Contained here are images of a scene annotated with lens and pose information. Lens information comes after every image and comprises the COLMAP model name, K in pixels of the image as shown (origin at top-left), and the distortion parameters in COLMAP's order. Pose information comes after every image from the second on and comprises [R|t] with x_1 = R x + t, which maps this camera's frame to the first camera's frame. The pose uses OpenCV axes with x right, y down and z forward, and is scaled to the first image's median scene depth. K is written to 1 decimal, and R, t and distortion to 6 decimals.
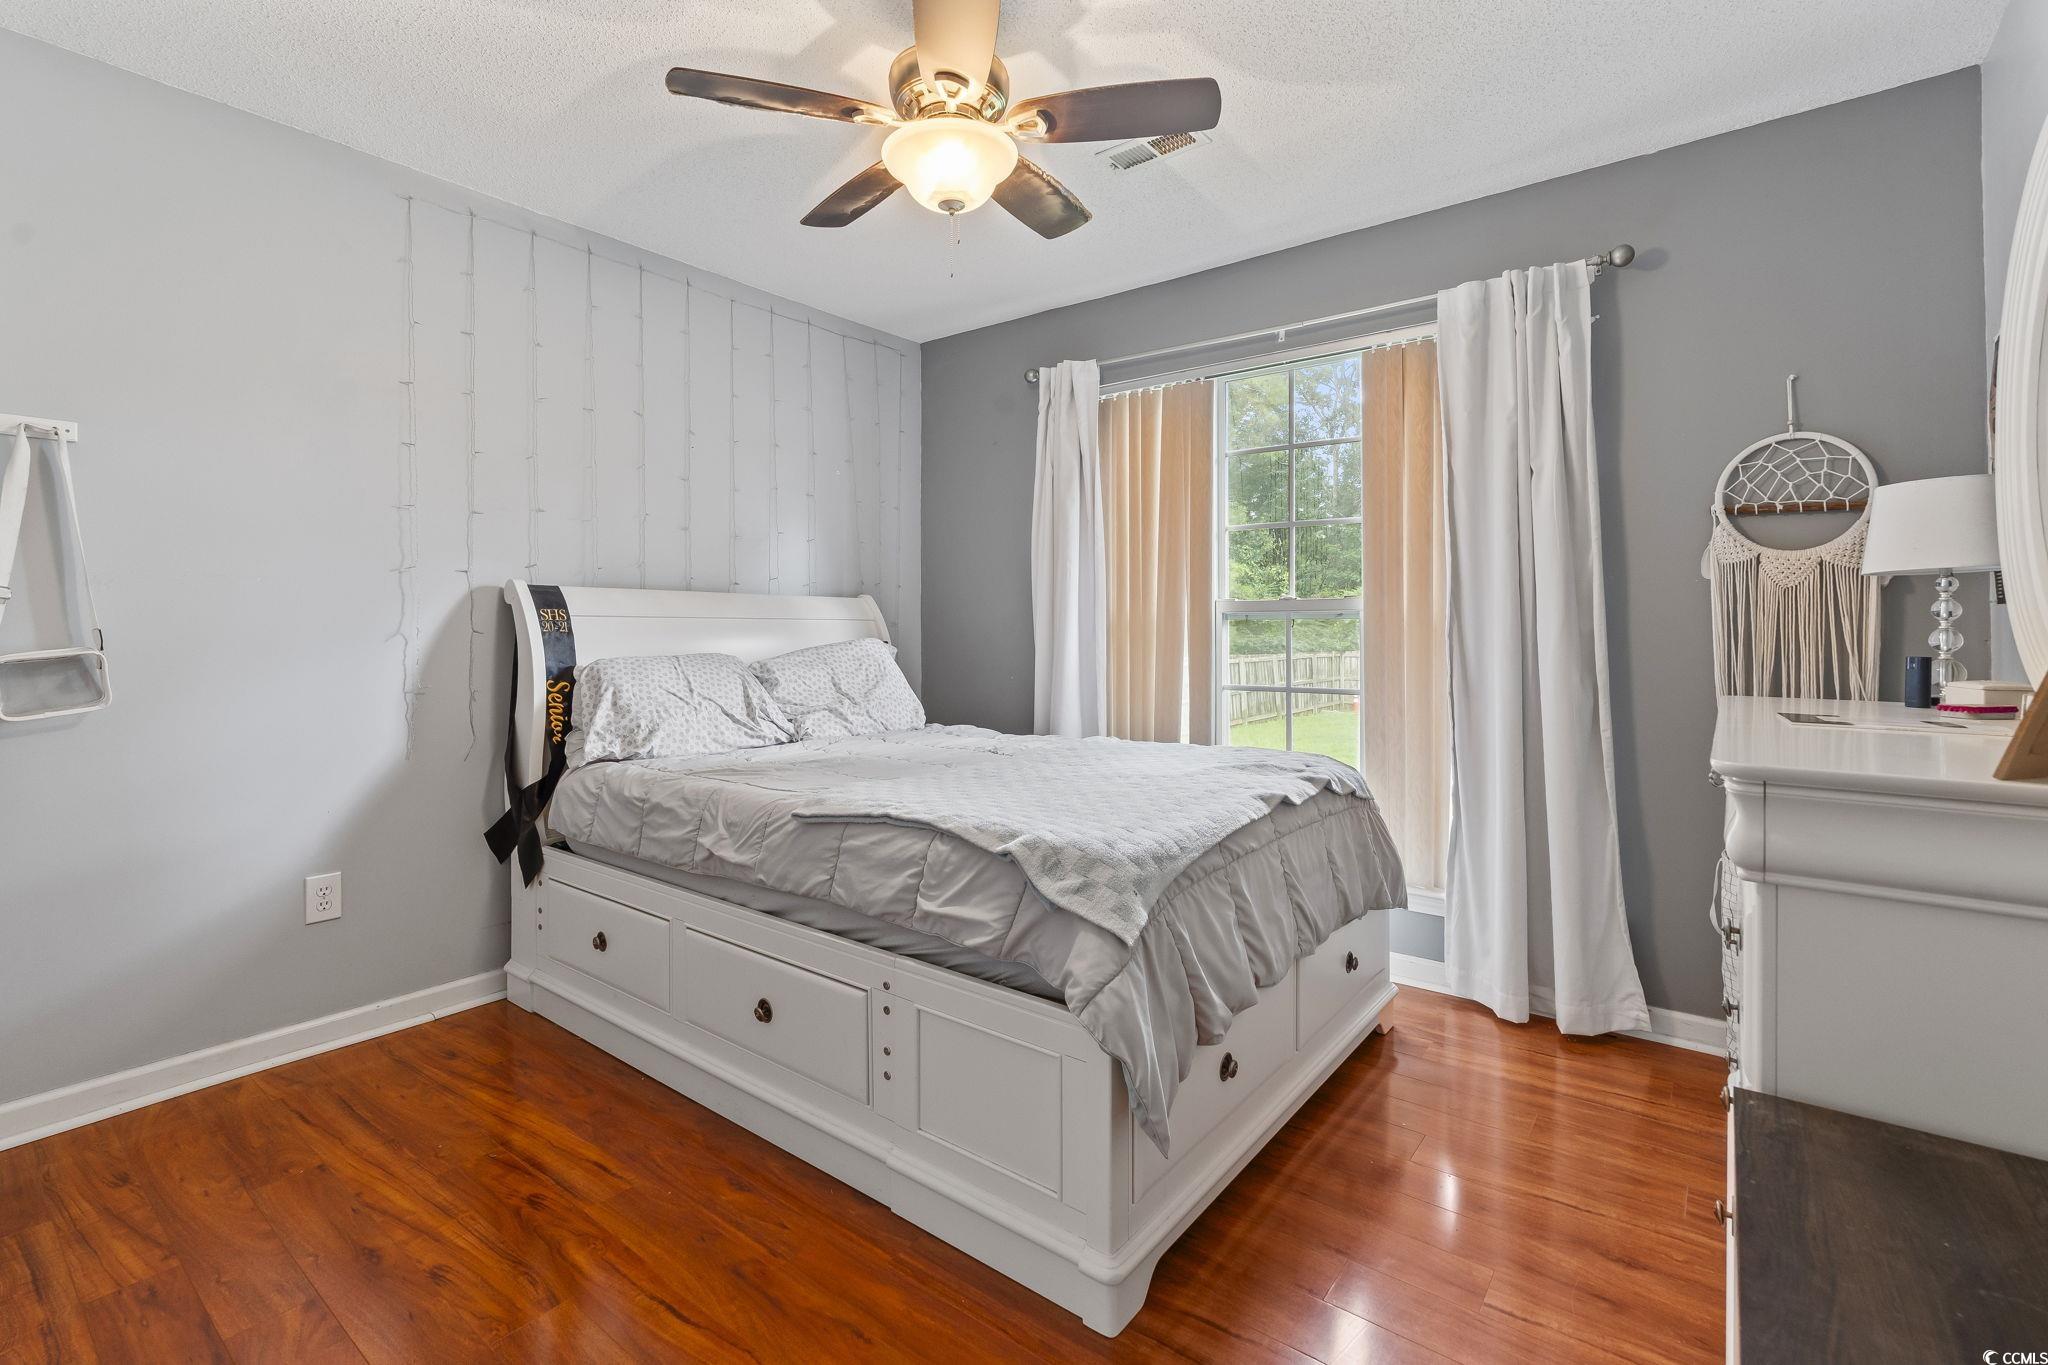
lens RADIAL K [[909.4, 0, 1044.8], [0, 909.4, 617.1], [0, 0, 1]] dist [0.001695, 0.000426]
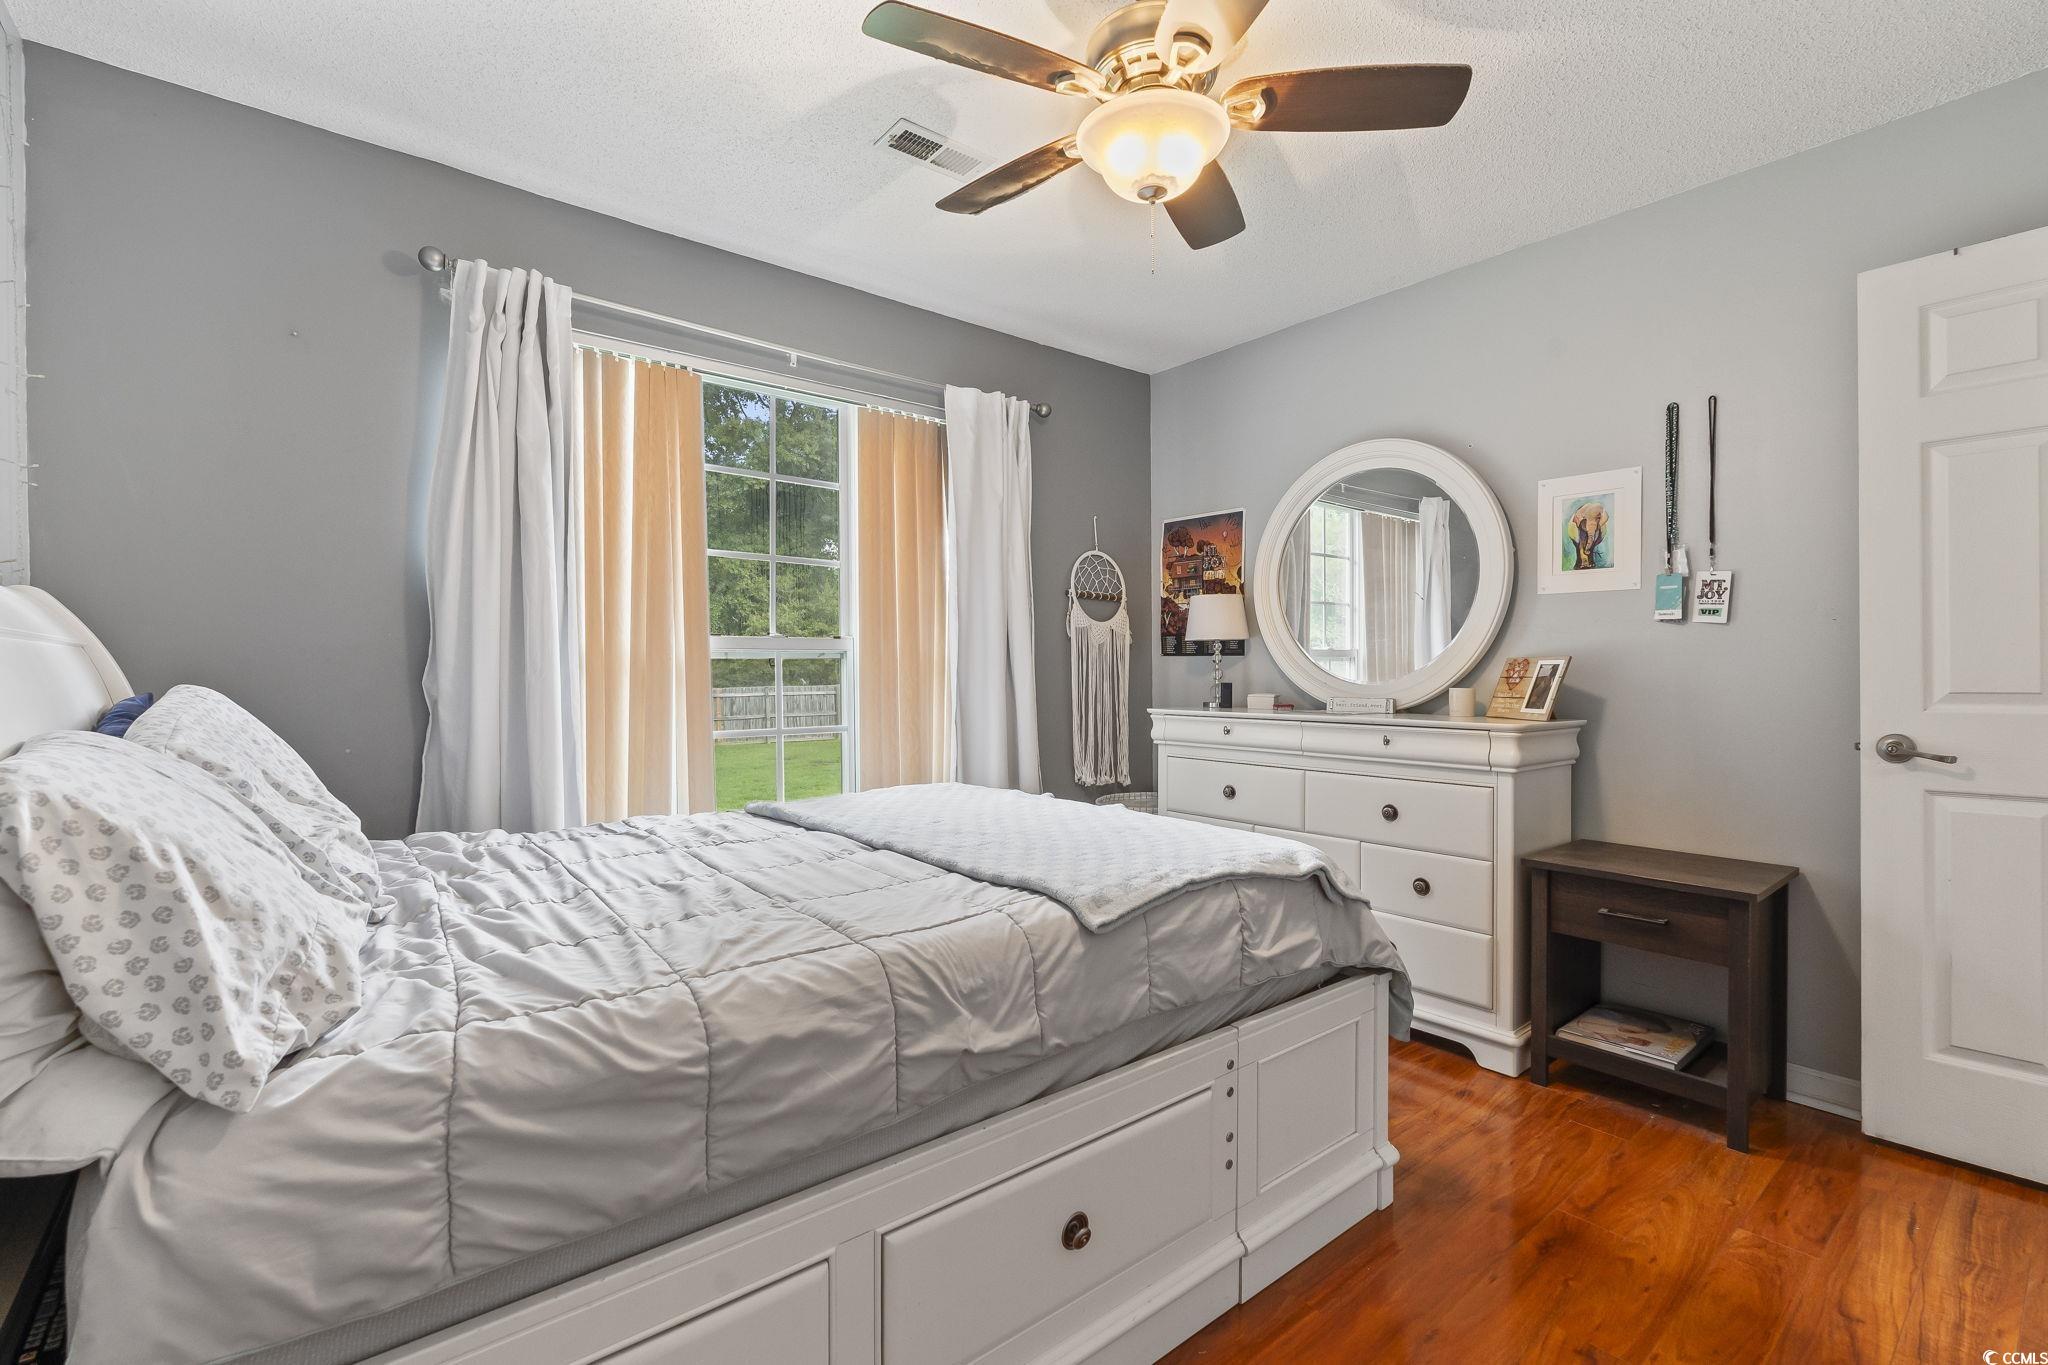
lens RADIAL K [[906.5, 0, 1032.1], [0, 906.5, 645.4], [0, 0, 1]] dist [-0.004919, -0.000513]
pose [[0.226811, 0.027418, 0.973553, -0.867757], [-0.016855, 0.999564, -0.024224, 0.012234], [-0.973793, -0.010915, 0.227174, 0.780887]]
